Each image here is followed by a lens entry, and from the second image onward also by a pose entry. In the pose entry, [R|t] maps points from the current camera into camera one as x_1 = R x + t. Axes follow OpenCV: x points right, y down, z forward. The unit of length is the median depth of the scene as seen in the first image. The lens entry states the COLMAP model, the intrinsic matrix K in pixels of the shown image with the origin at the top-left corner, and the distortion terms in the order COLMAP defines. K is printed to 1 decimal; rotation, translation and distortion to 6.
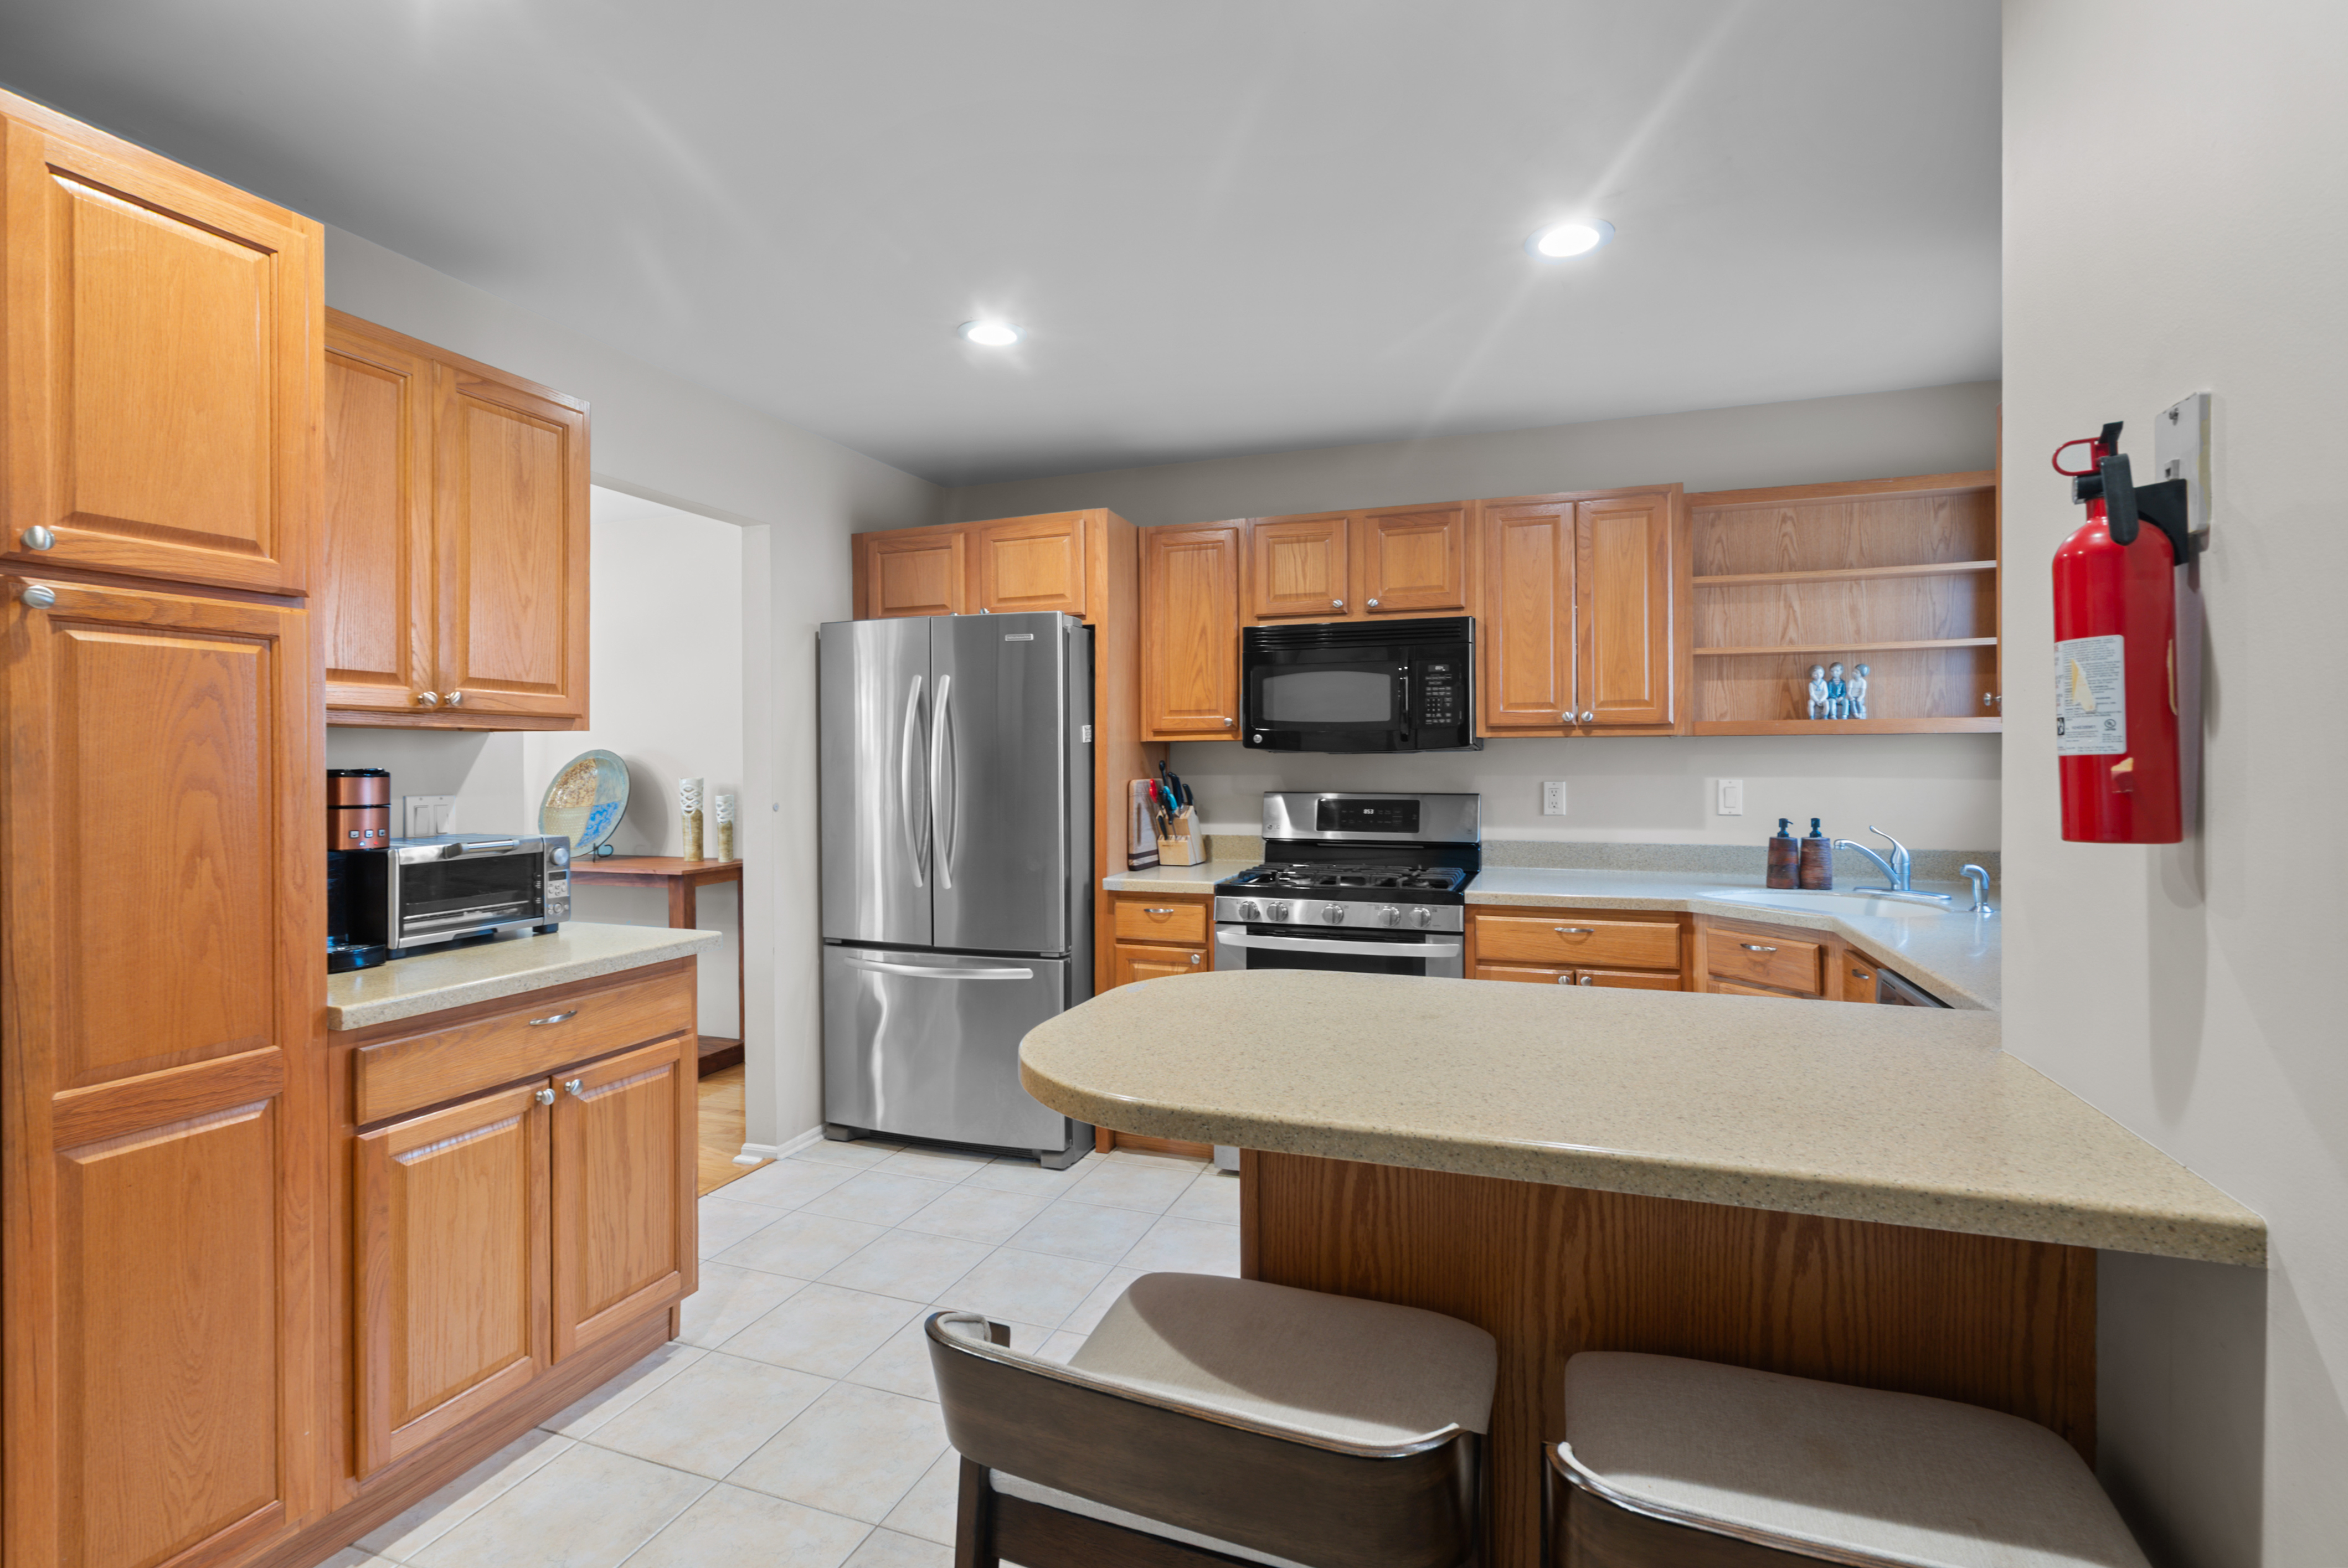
lens RADIAL K [[1096.1, 0, 1210.6], [0, 1096.1, 769.6], [0, 0, 1]] dist [-0.004908, 0.004202]
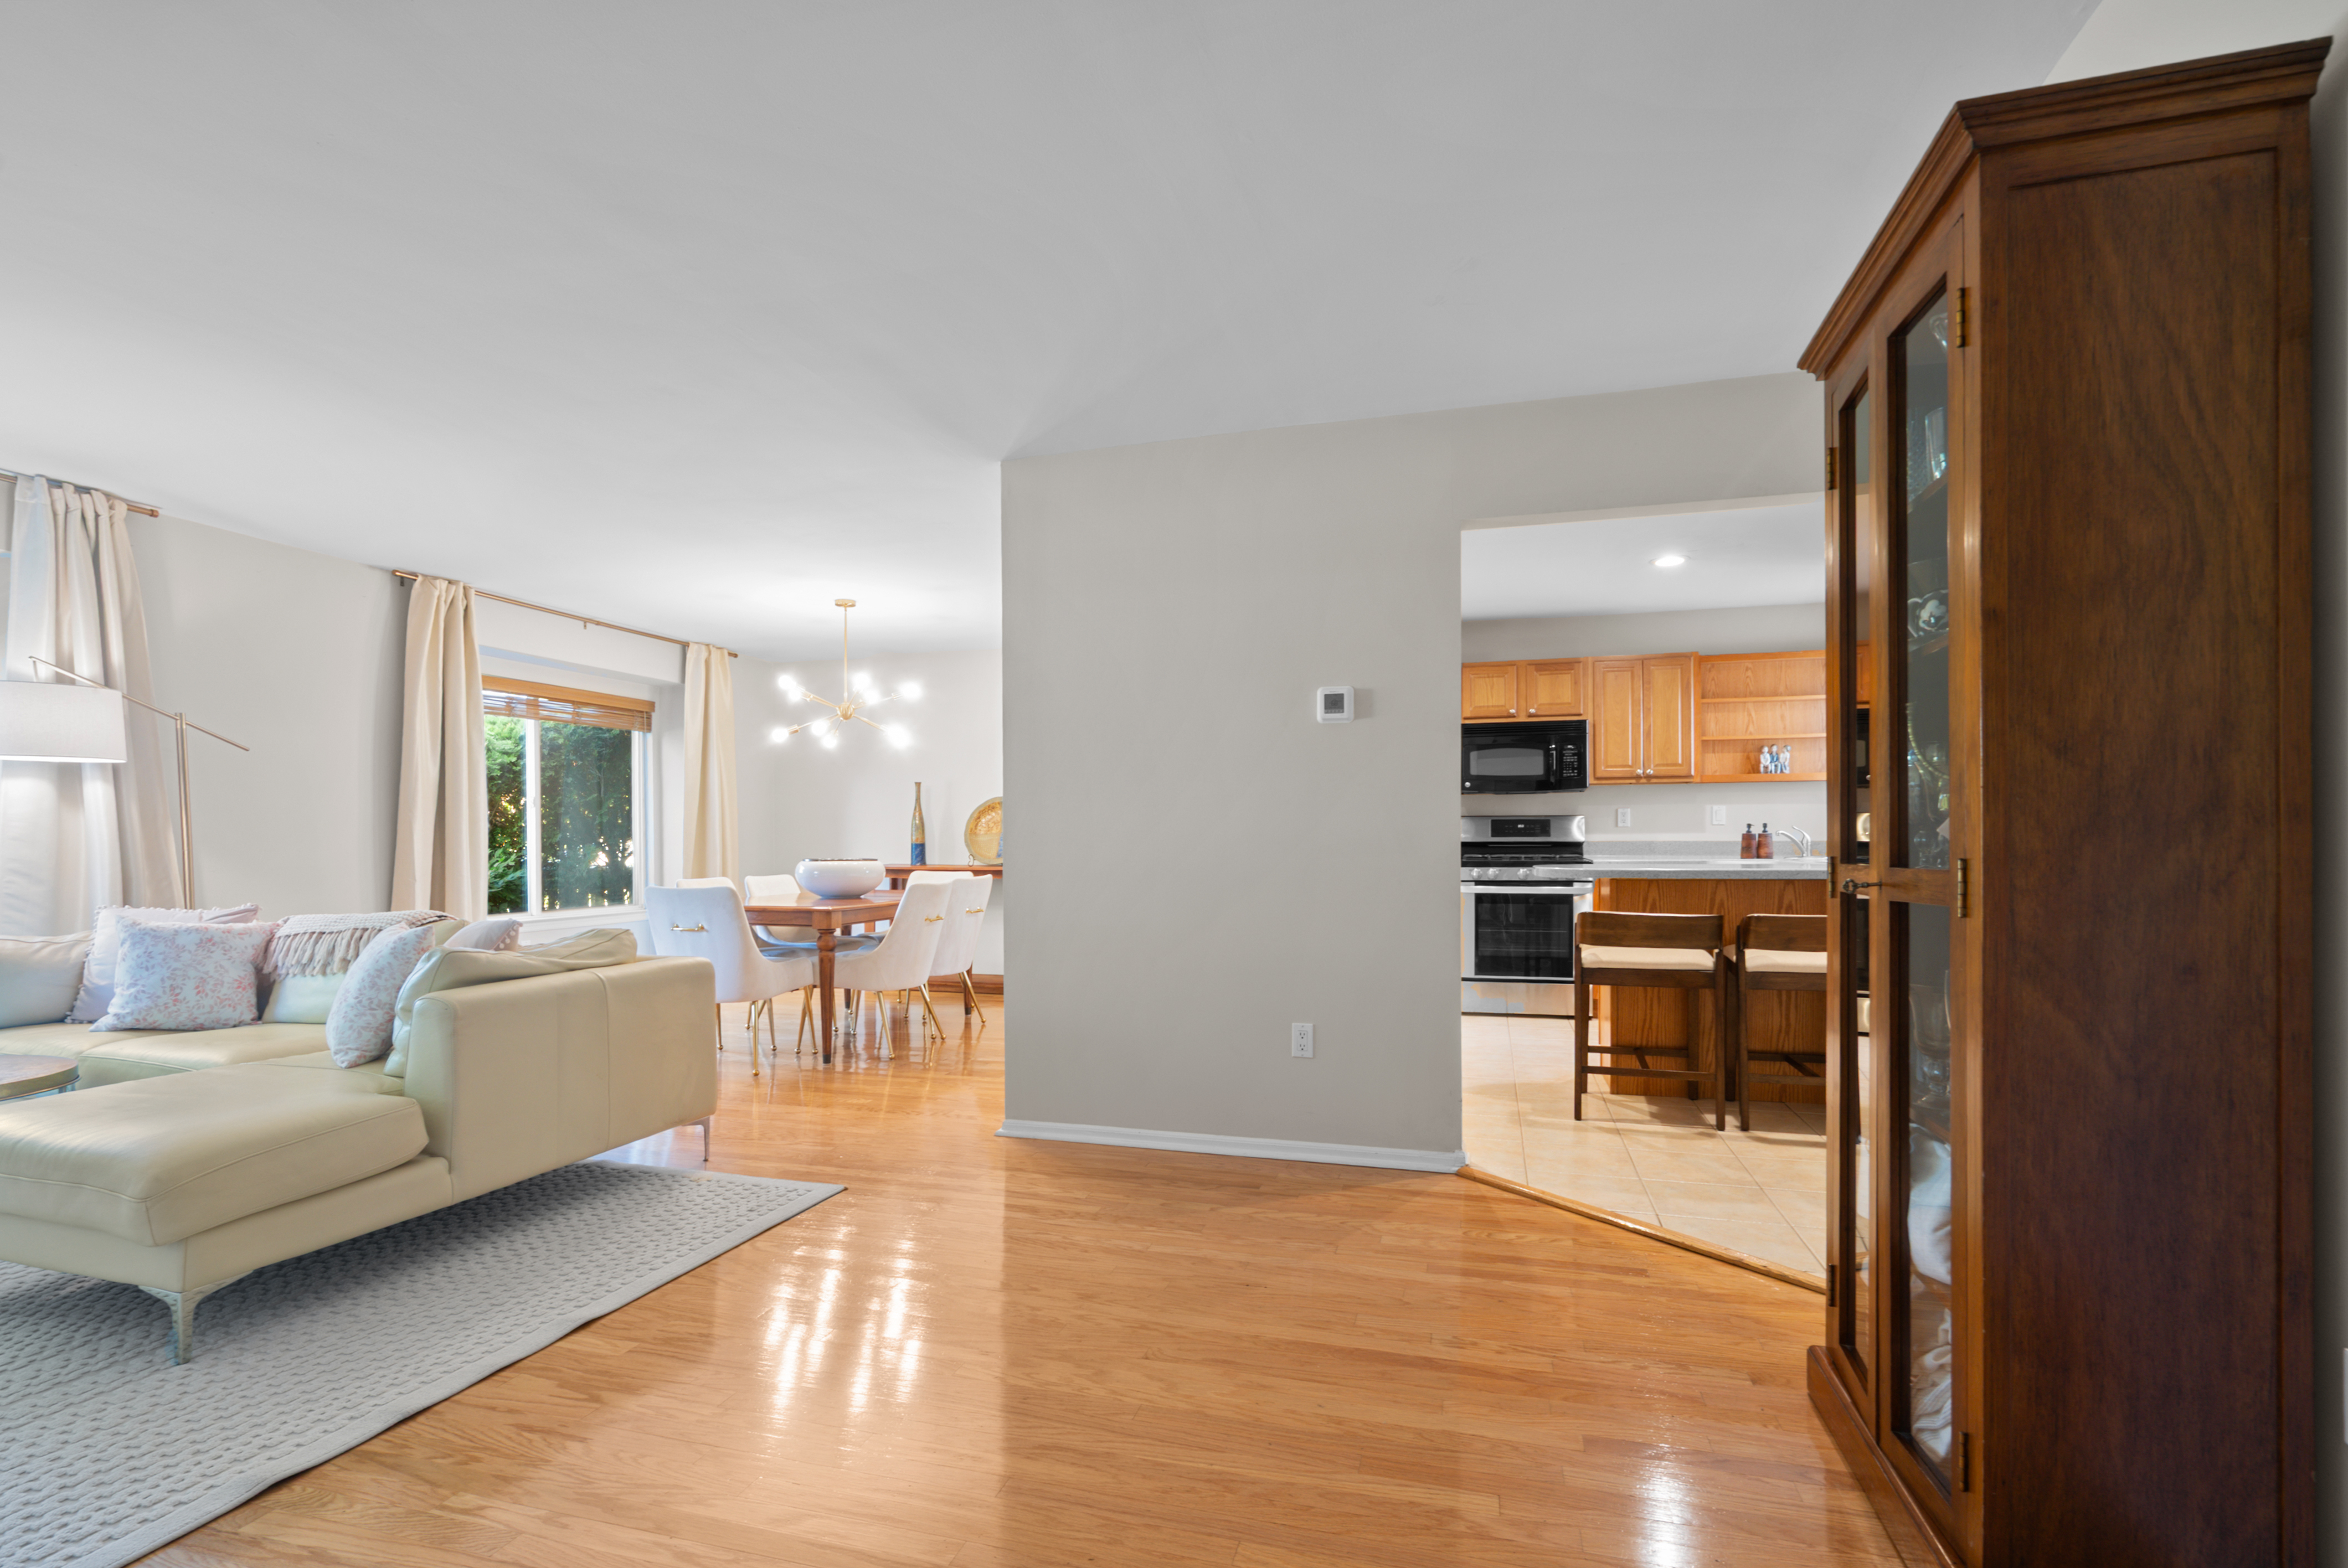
lens RADIAL K [[1096.1, 0, 1171.0], [0, 1096.1, 858.8], [0, 0, 1]] dist [-0.004908, 0.004202]
pose [[0.998180, -0.005435, 0.060058, -0.595688], [0.004750, 0.999922, 0.011540, 0.075428], [-0.060116, -0.011233, 0.998128, -0.849568]]
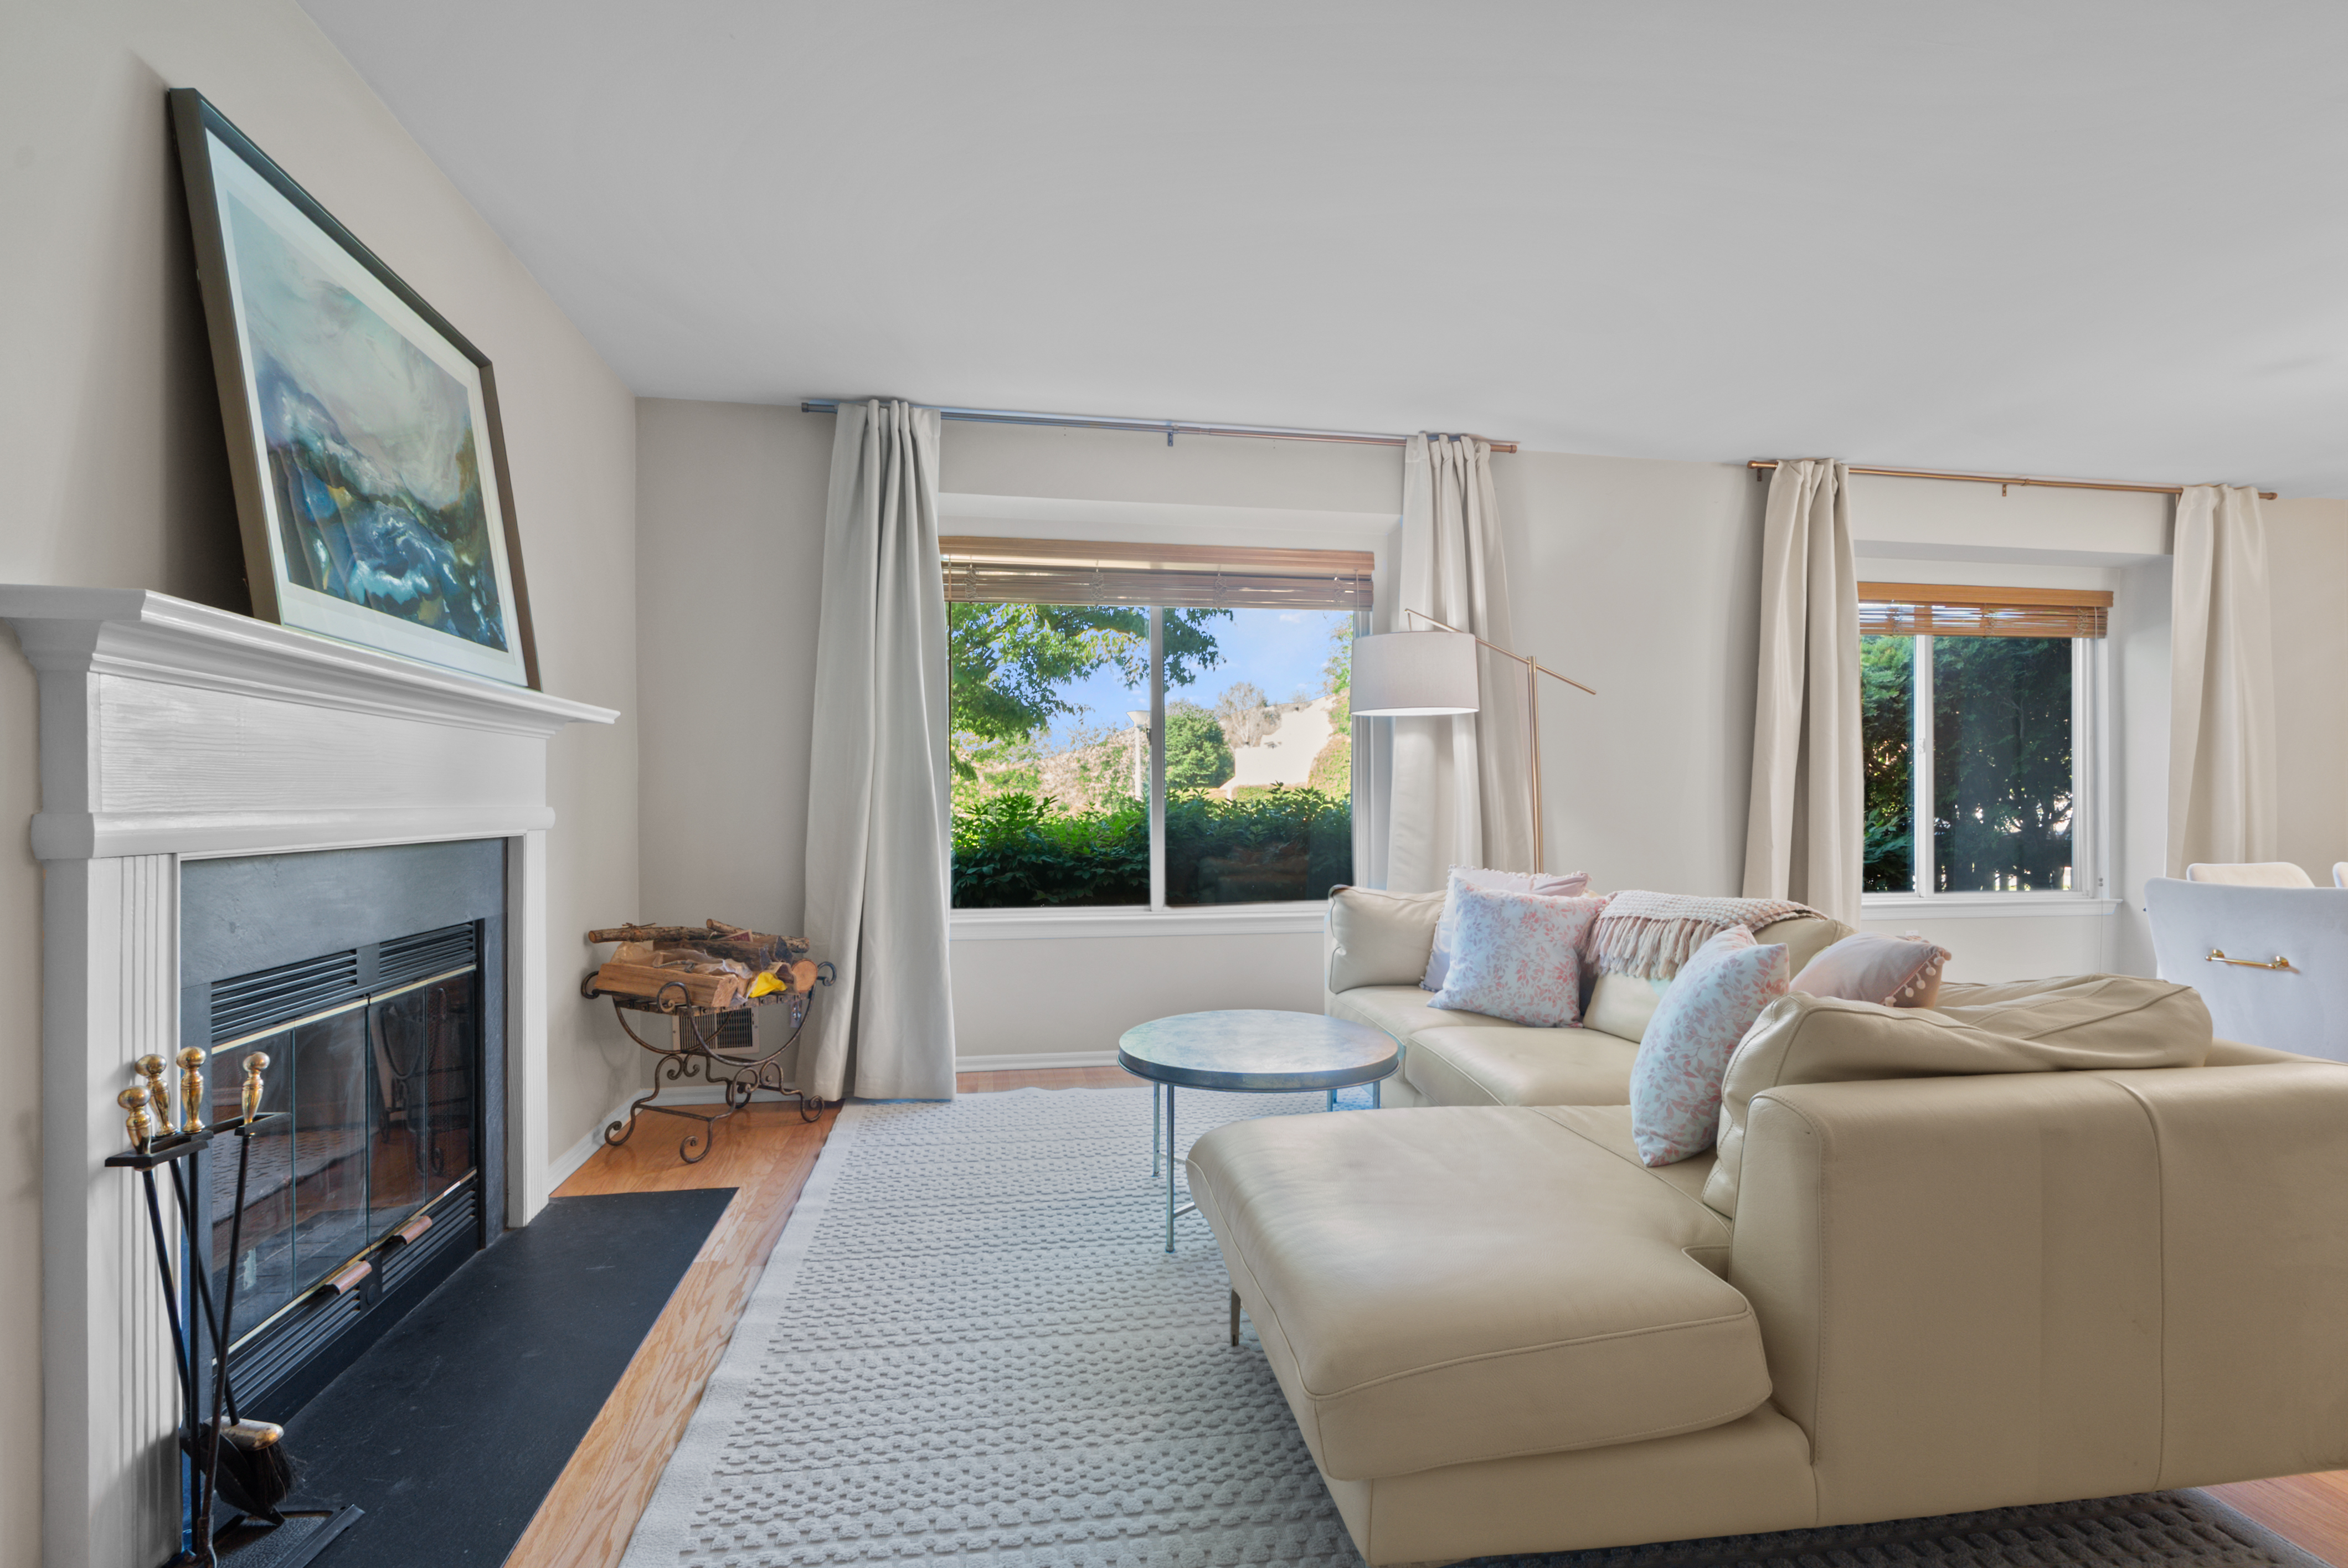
lens RADIAL K [[1096.1, 0, 1159.5], [0, 1096.1, 795.0], [0, 0, 1]] dist [-0.004908, 0.004202]
pose [[0.489452, -0.005450, -0.872013, -0.841867], [-0.004646, 0.999950, -0.008857, 0.074389], [0.872018, 0.008387, 0.489403, -0.426909]]
